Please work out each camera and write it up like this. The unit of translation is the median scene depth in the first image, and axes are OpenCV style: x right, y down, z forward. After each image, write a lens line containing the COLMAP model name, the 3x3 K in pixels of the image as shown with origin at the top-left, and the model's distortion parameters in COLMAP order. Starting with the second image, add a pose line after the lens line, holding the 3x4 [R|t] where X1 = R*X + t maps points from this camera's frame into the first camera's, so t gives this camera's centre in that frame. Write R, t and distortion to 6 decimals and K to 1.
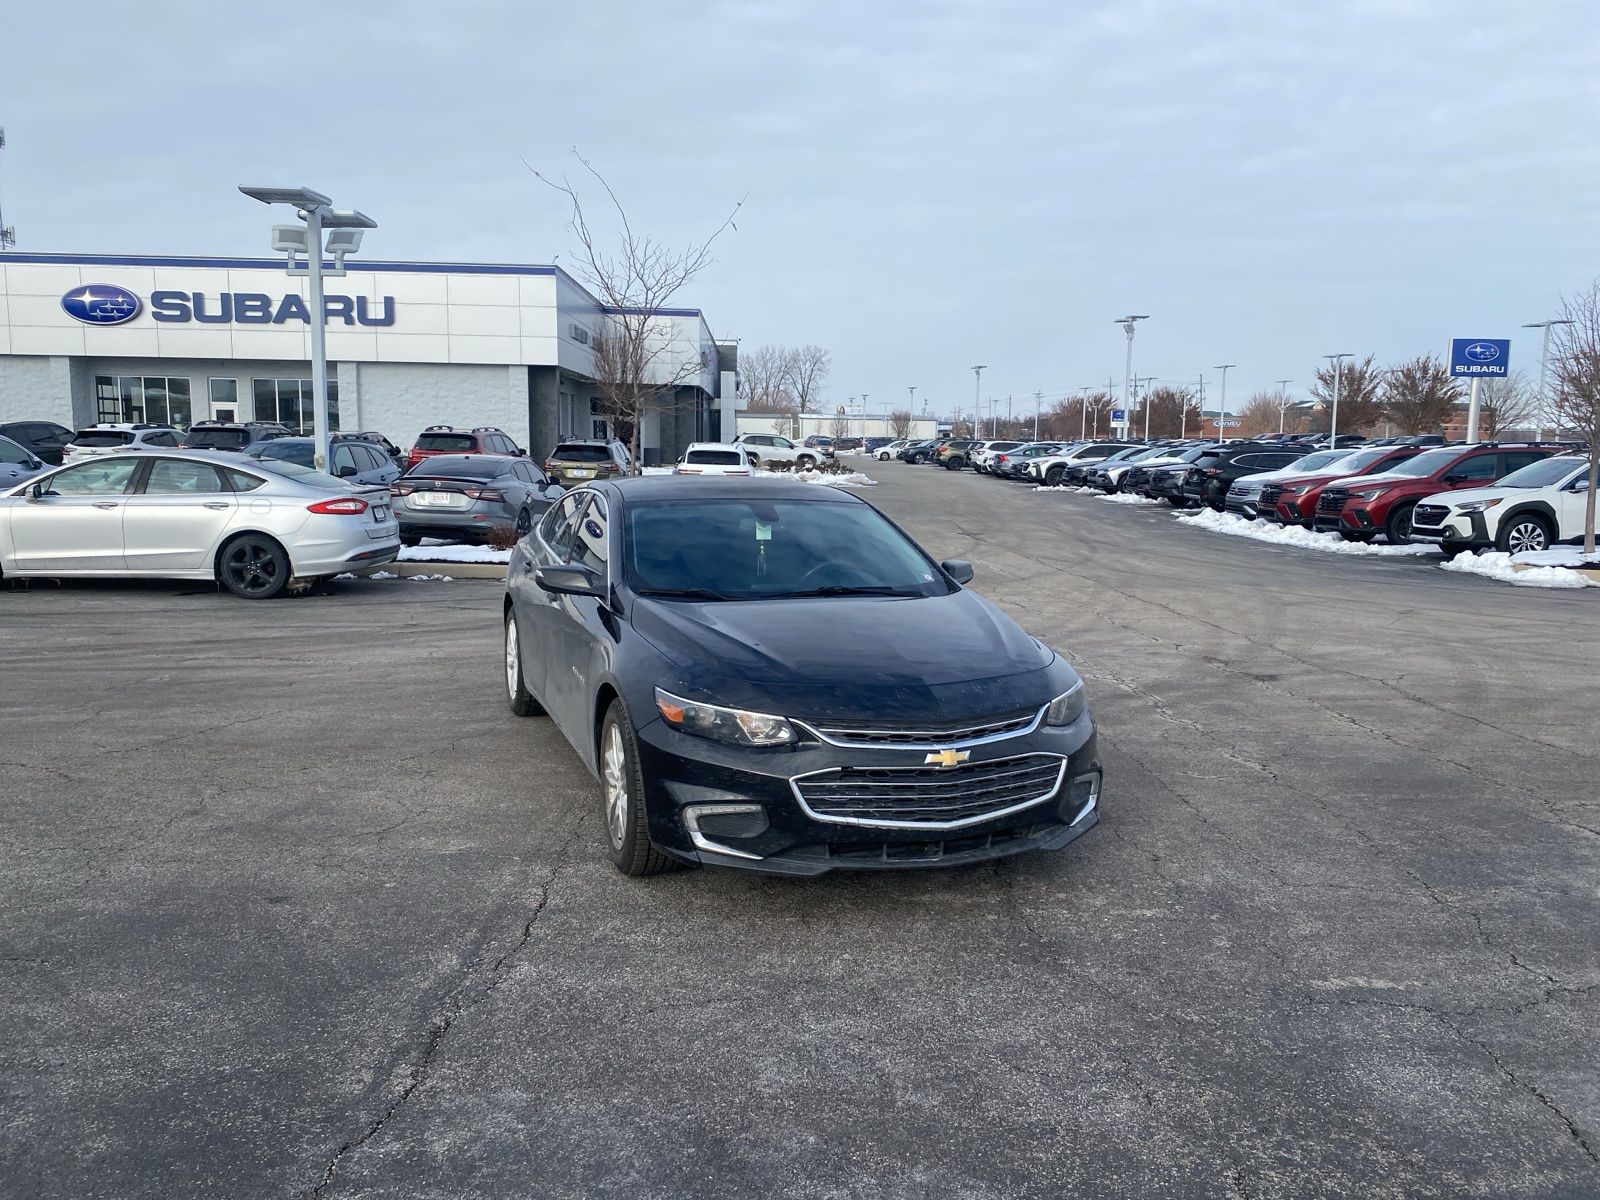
lens RADIAL K [[1204.7, 0, 811.2], [0, 1204.7, 614.0], [0, 0, 1]] dist [0.042907, -0.061953]
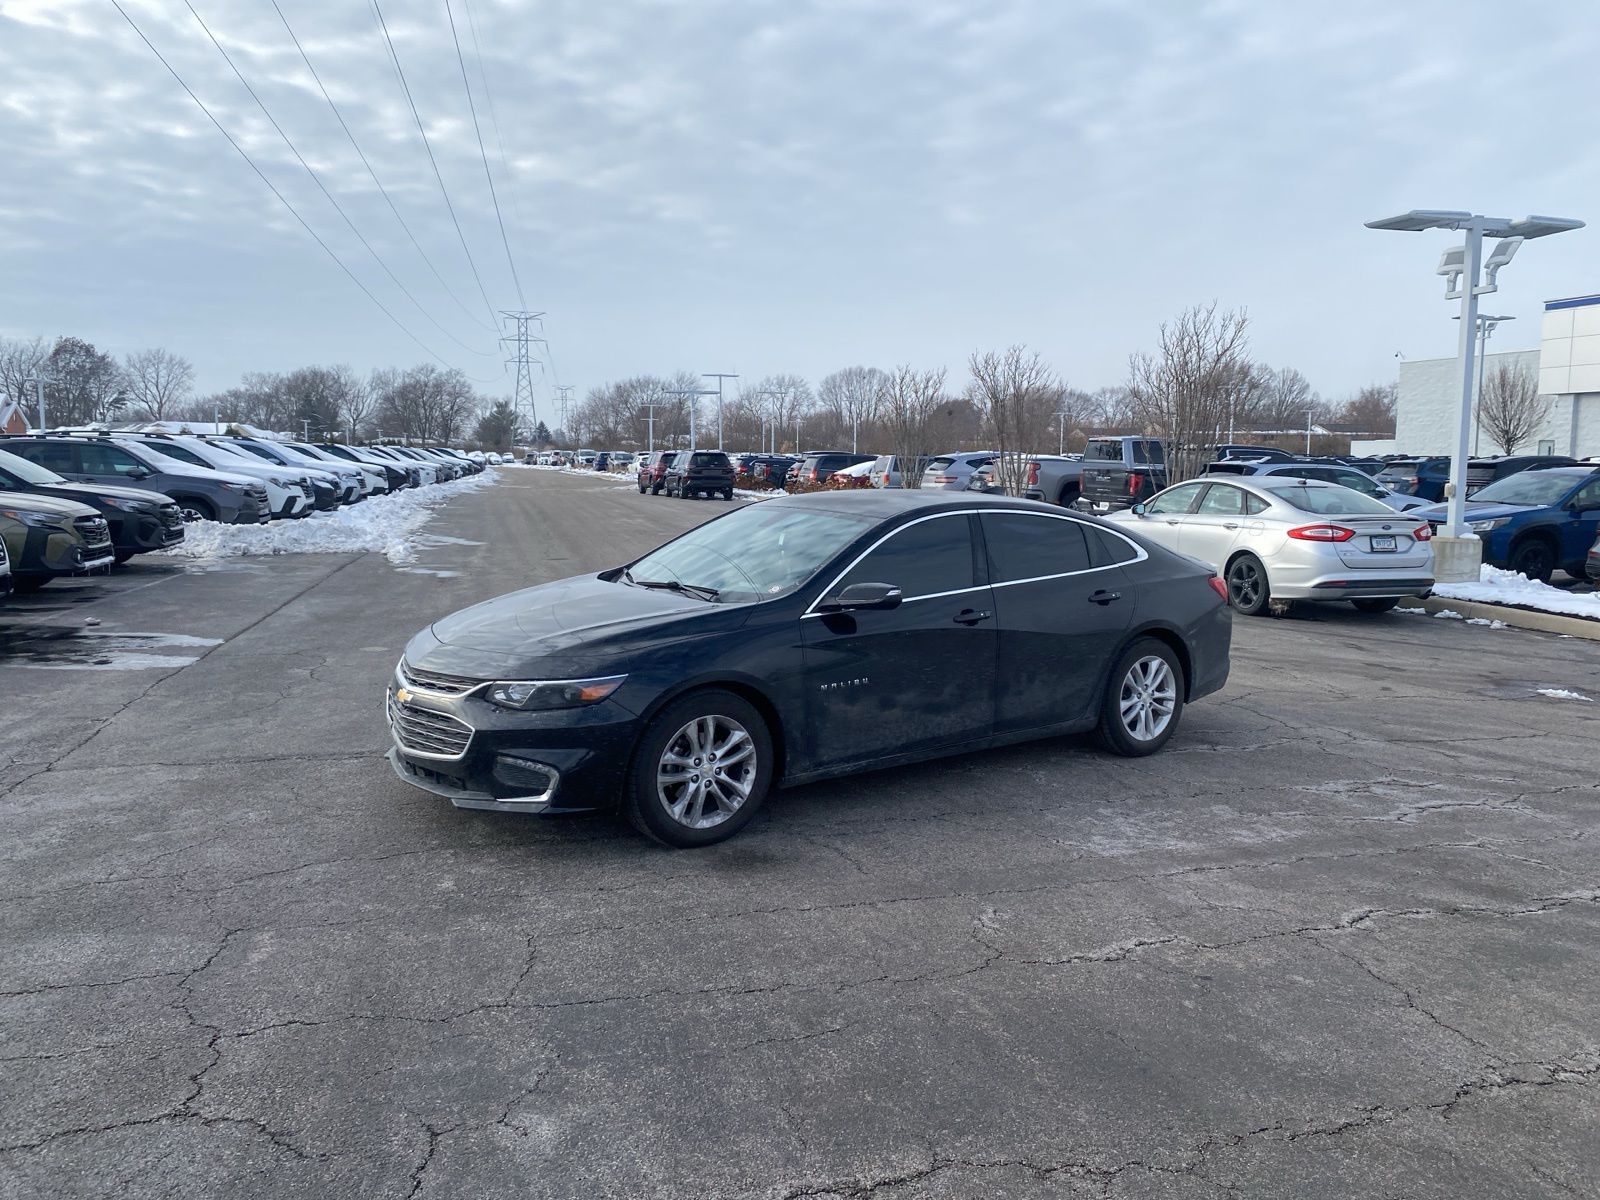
lens RADIAL K [[1204.7, 0, 811.4], [0, 1204.7, 592.0], [0, 0, 1]] dist [0.042907, -0.061953]
pose [[0.268320, 0.092019, -0.958925, 0.468003], [-0.139302, 0.988671, 0.055895, -0.039019], [0.953205, 0.118582, 0.278099, 0.335562]]
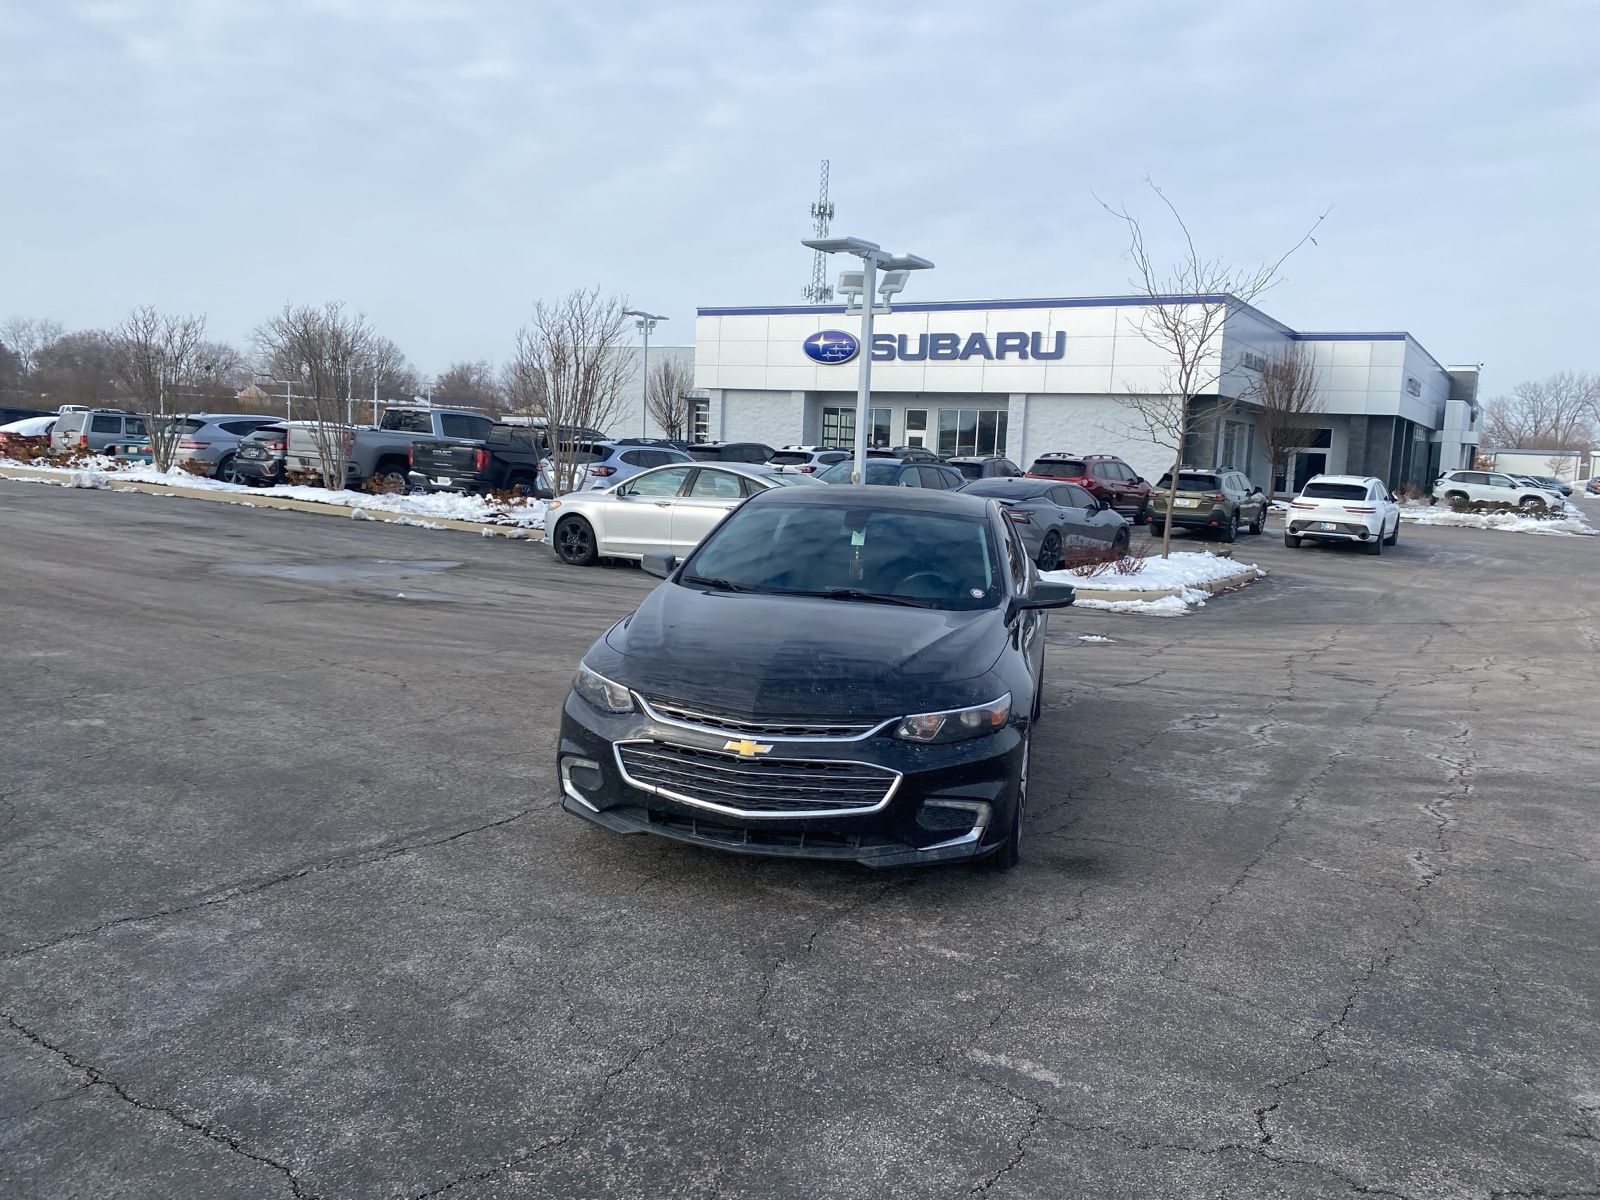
lens RADIAL K [[1204.7, 0, 812.0], [0, 1204.7, 607.8], [0, 0, 1]] dist [0.042907, -0.061953]
pose [[0.833445, 0.092540, -0.544799, 0.229485], [-0.109375, 0.993999, 0.001518, -0.002517], [0.541671, 0.058322, 0.838565, 0.050489]]
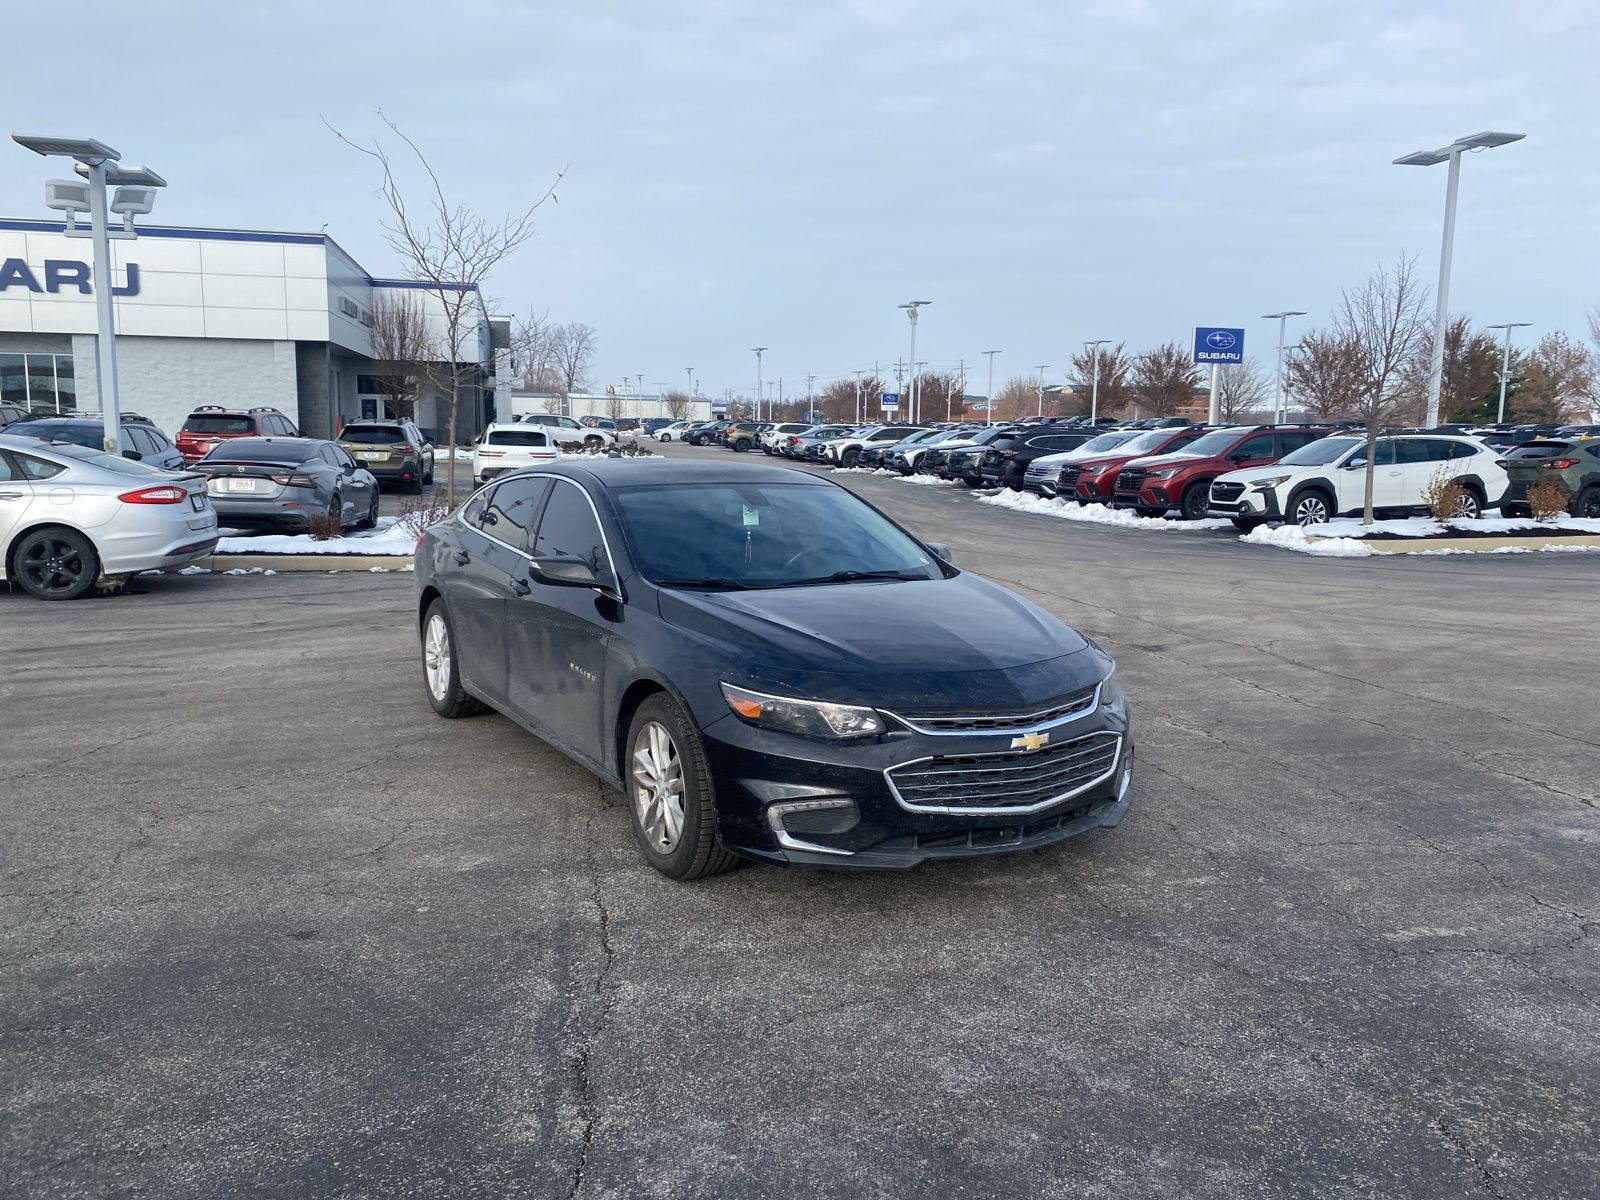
lens RADIAL K [[1204.7, 0, 816.5], [0, 1204.7, 616.4], [0, 0, 1]] dist [0.042907, -0.061953]
pose [[0.981719, -0.030229, 0.187919, -0.078882], [0.027074, 0.999446, 0.019334, -0.002537], [-0.188399, -0.013893, 0.981994, 0.017476]]
